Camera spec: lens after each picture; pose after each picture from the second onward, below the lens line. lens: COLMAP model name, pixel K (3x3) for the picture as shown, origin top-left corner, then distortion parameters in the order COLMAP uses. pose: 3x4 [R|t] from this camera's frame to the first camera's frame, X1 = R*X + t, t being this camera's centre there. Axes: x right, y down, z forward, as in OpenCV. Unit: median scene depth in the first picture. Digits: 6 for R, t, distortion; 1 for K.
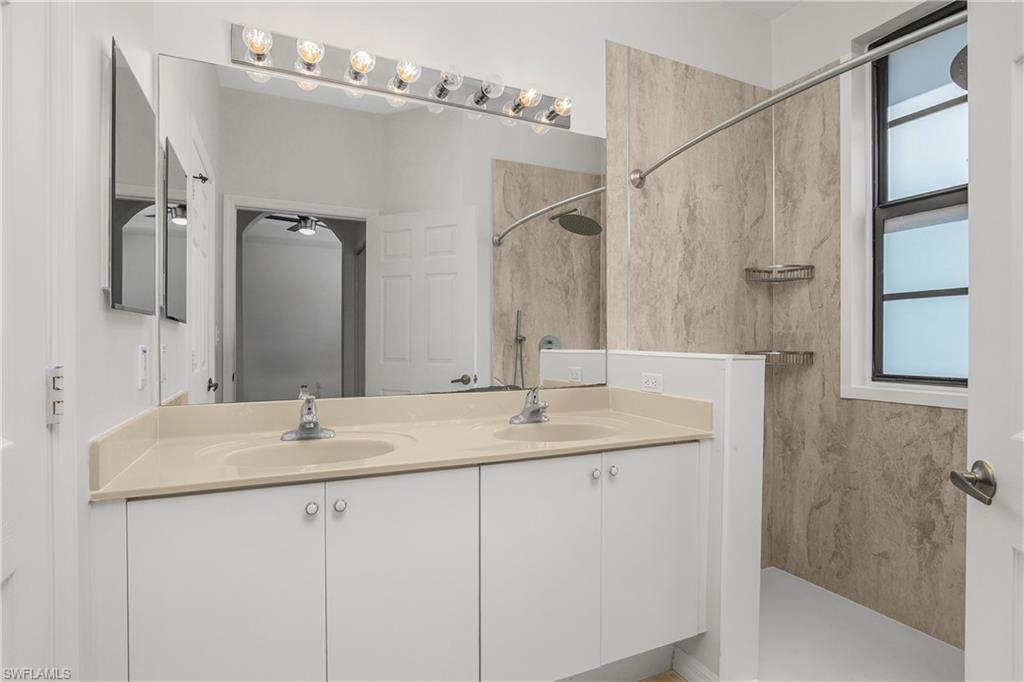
lens RADIAL K [[501.2, 0, 511.5], [0, 501.2, 342.2], [0, 0, 1]] dist [0.000208, 0.000047]
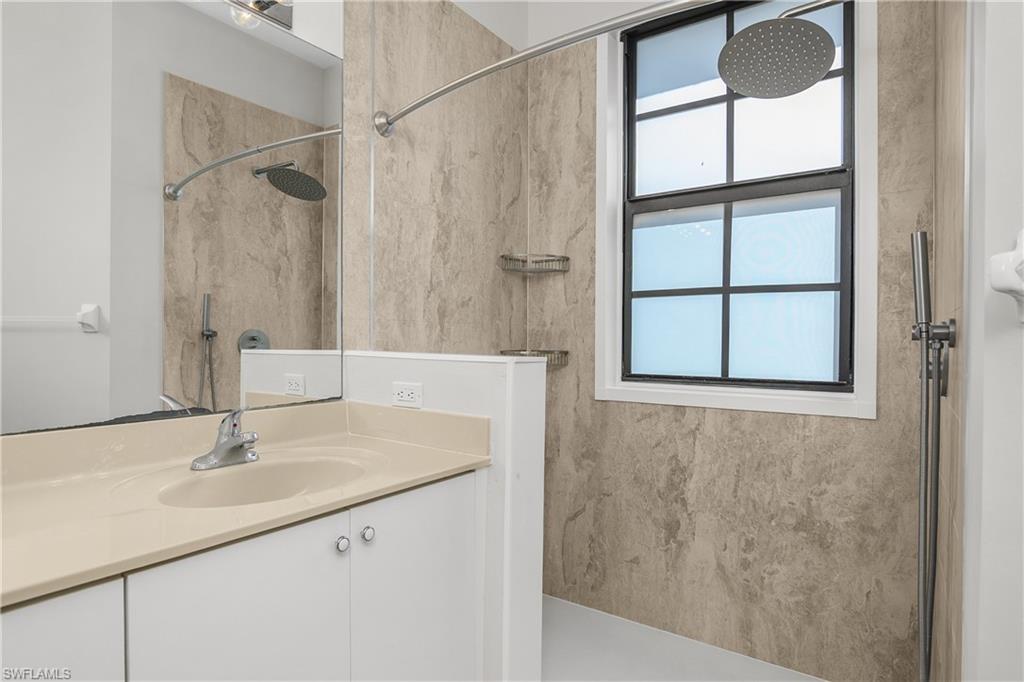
lens RADIAL K [[568.9, 0, 513.9], [0, 568.9, 347.0], [0, 0, 1]] dist [-0.025575, 0.001856]
pose [[0.870824, -0.002731, 0.491588, 0.001466], [-0.004403, 0.999901, 0.013355, -0.001600], [-0.491575, -0.013794, 0.870726, 0.149766]]
